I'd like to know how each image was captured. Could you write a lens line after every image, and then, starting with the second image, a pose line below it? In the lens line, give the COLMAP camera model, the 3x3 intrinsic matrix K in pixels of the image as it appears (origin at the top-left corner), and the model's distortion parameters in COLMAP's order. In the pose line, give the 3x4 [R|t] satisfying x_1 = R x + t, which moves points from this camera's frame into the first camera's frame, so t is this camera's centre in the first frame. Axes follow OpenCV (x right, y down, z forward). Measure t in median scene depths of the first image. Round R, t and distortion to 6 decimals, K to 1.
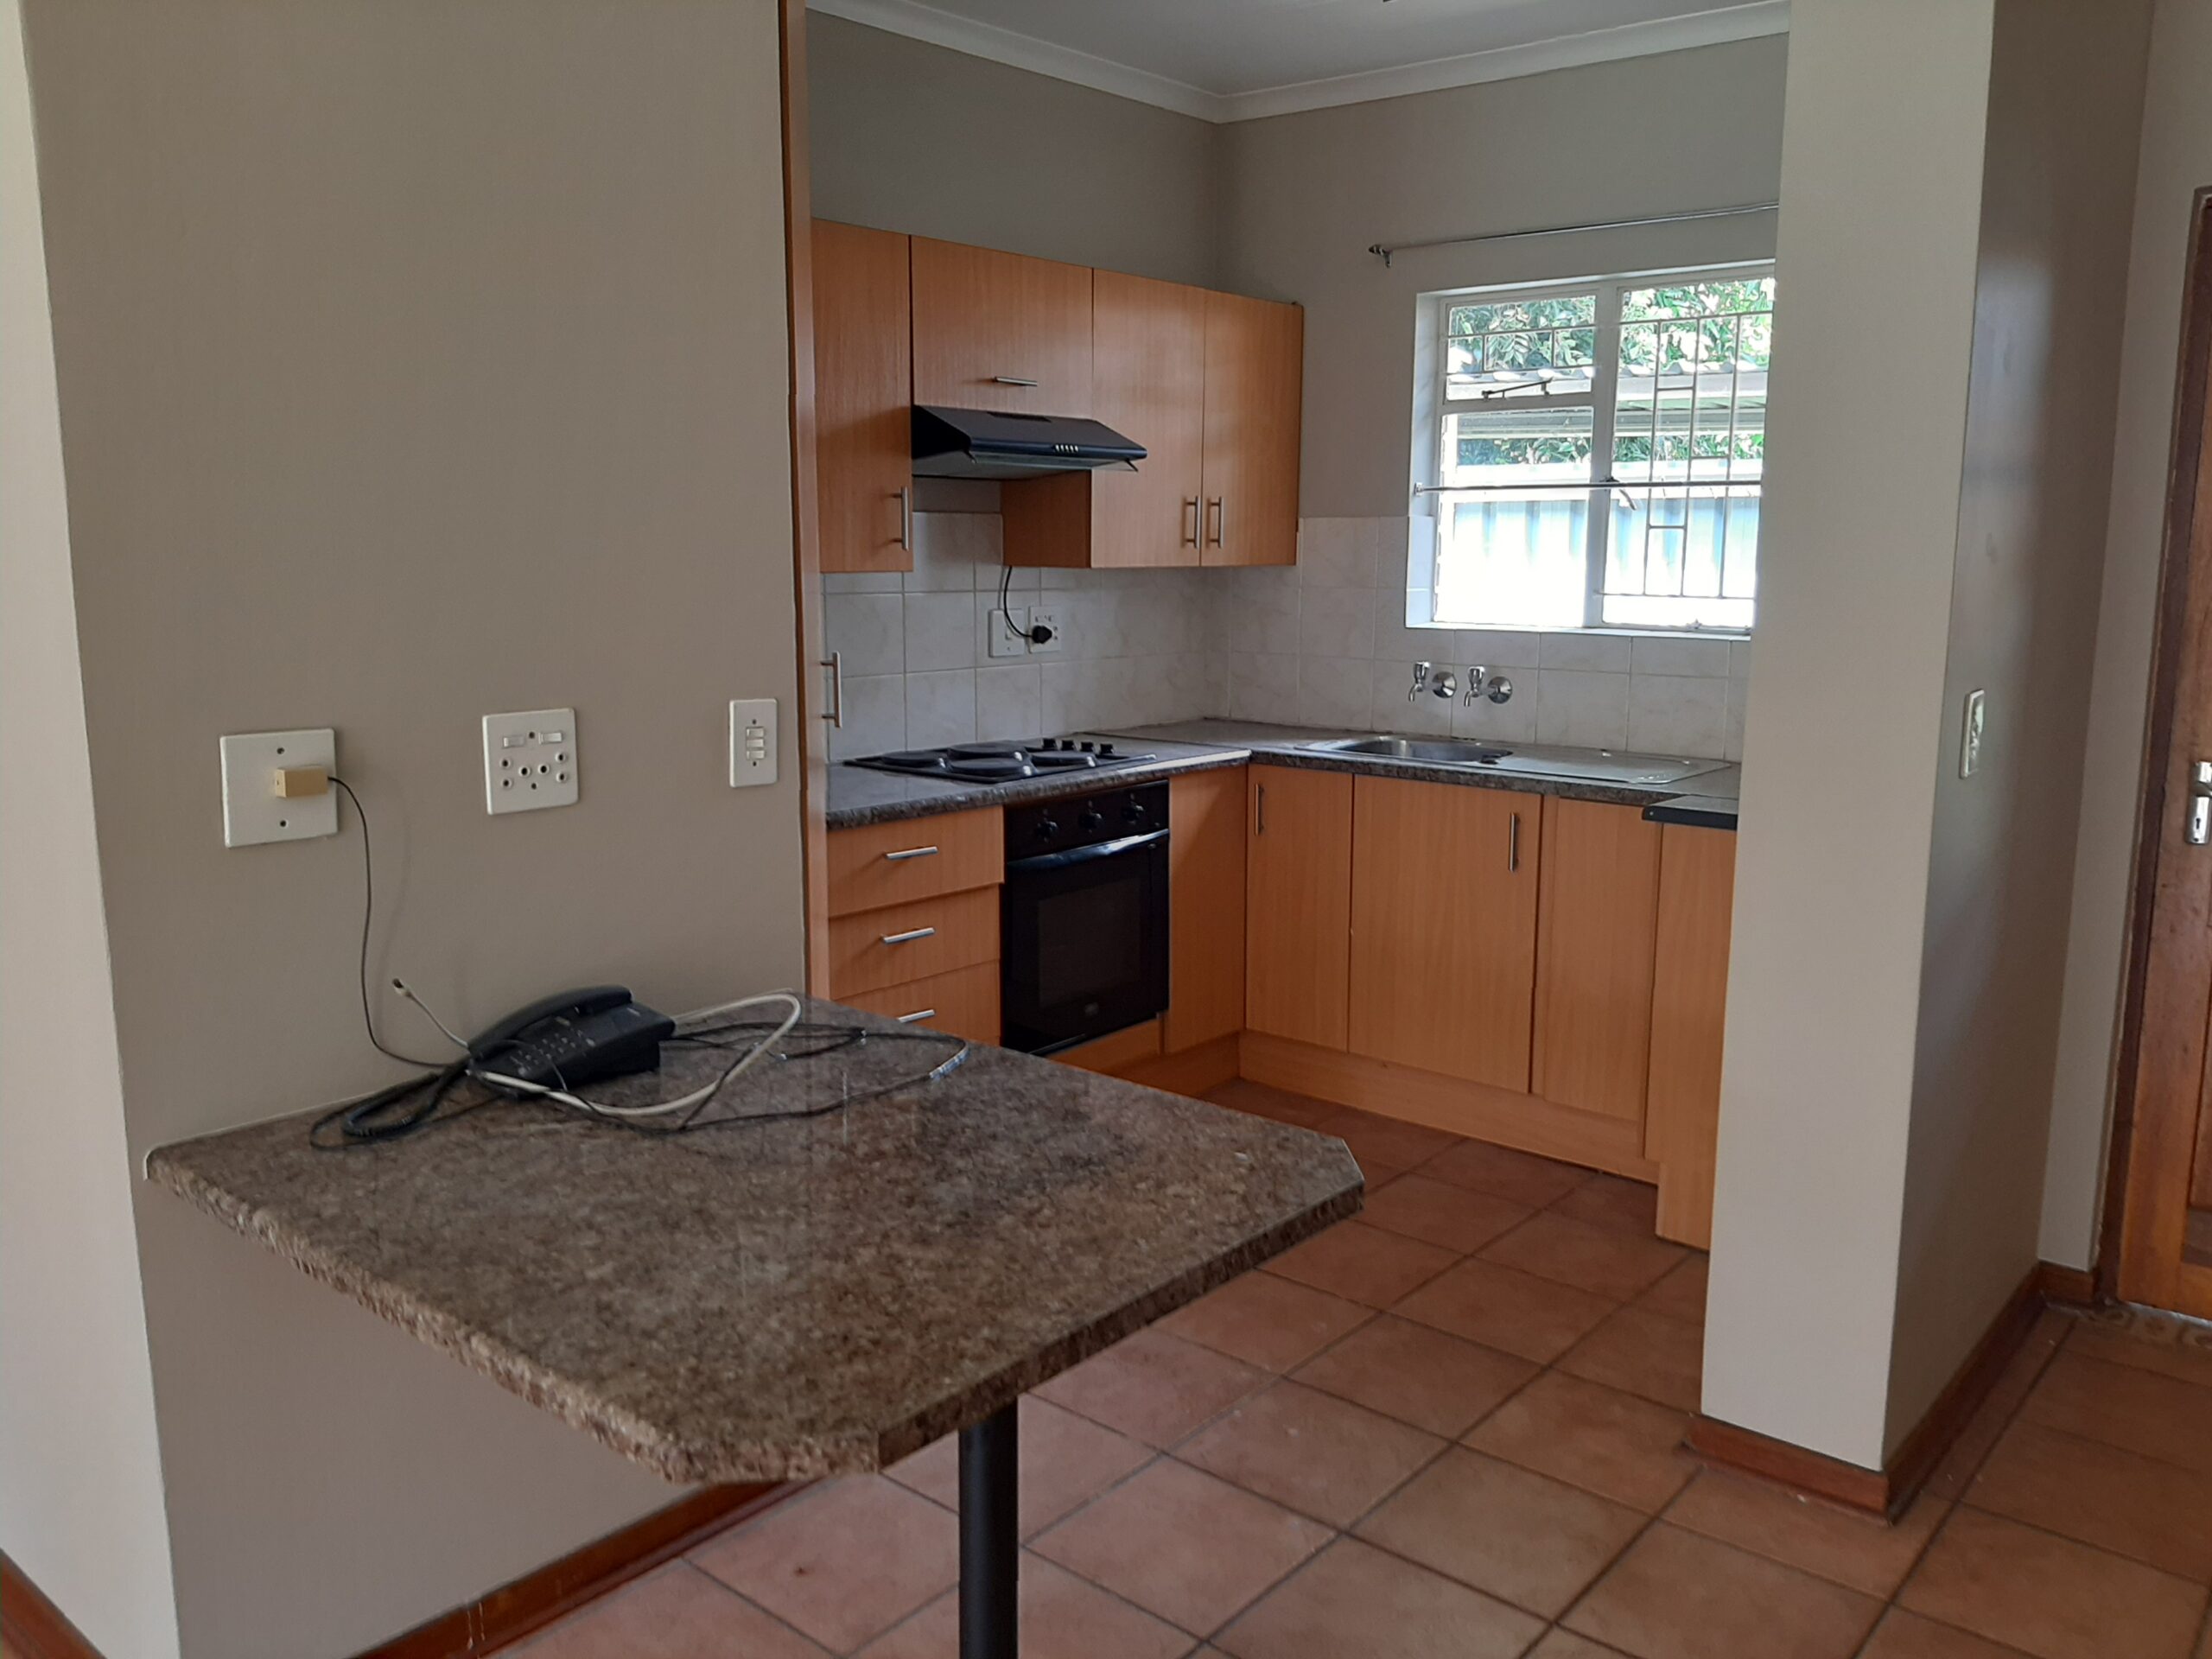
lens RADIAL K [[1770.6, 0, 1106.0], [0, 1770.6, 829.5], [0, 0, 1]] dist [0.048085, -0.148195]
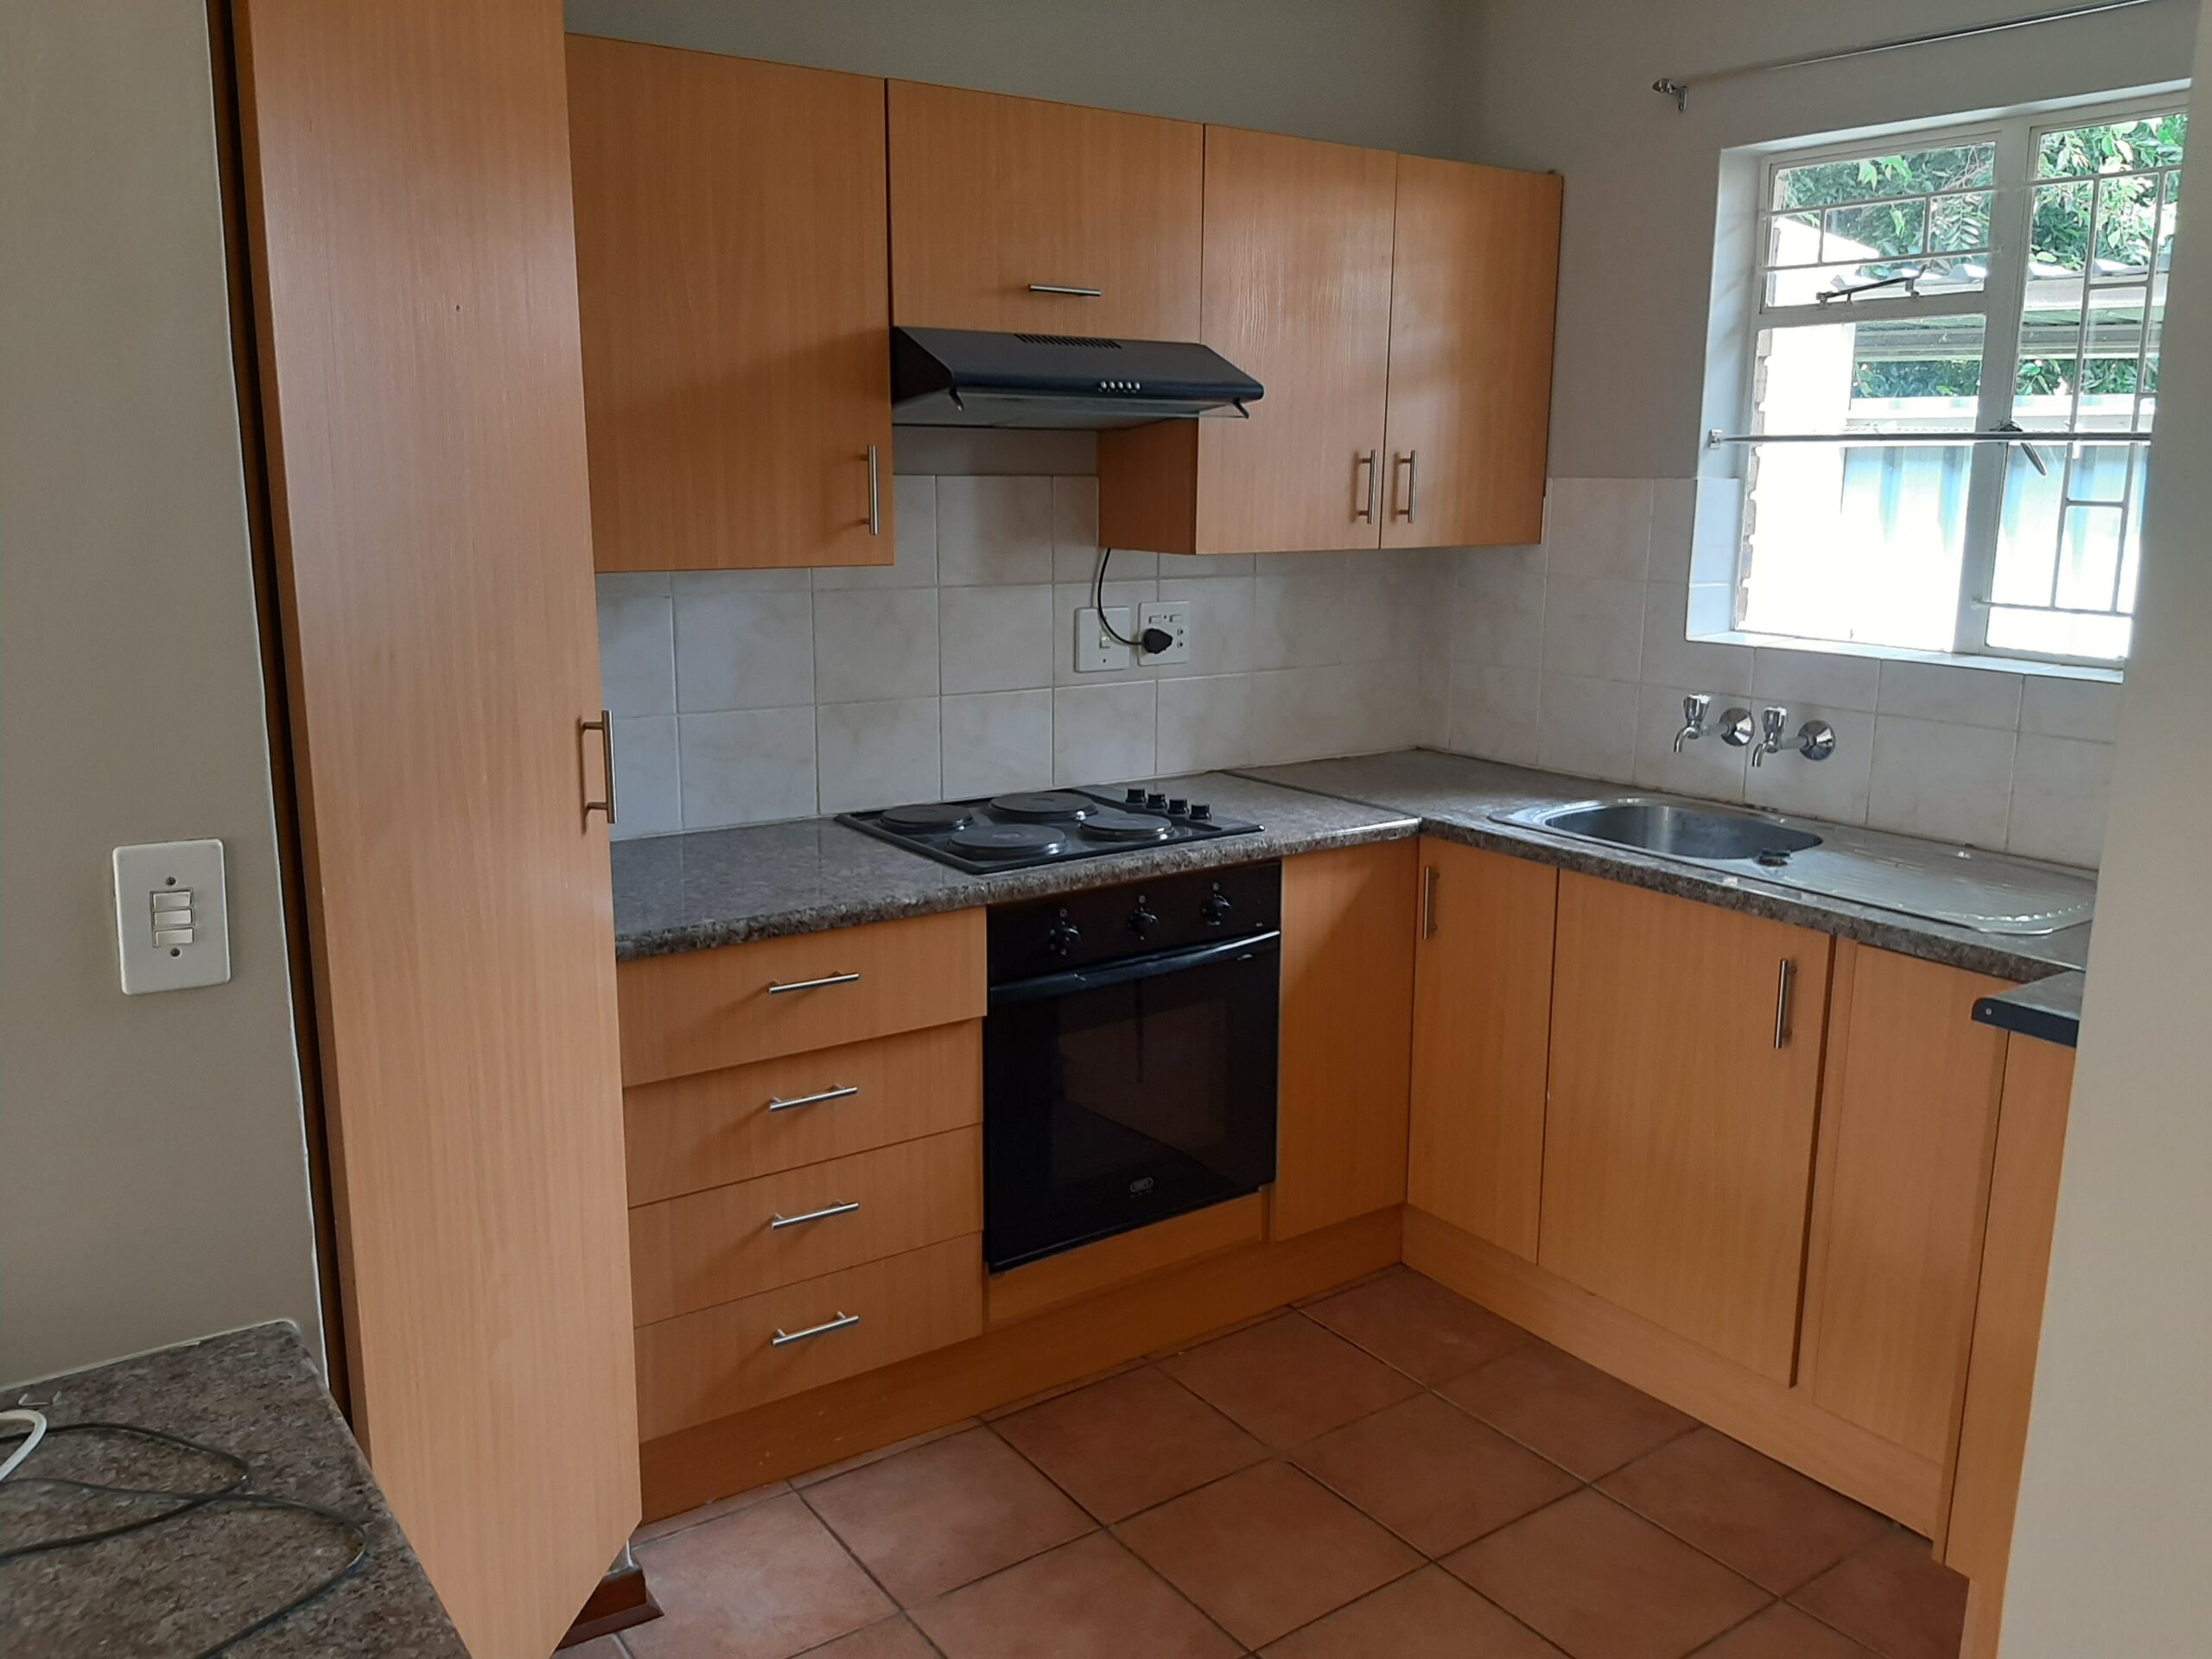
lens RADIAL K [[1770.6, 0, 1106.0], [0, 1770.6, 829.5], [0, 0, 1]] dist [0.048085, -0.148195]
pose [[0.968231, 0.051844, -0.244624, 0.133079], [-0.042650, 0.998176, 0.042735, -0.065040], [0.246393, -0.030944, 0.968676, 0.293605]]
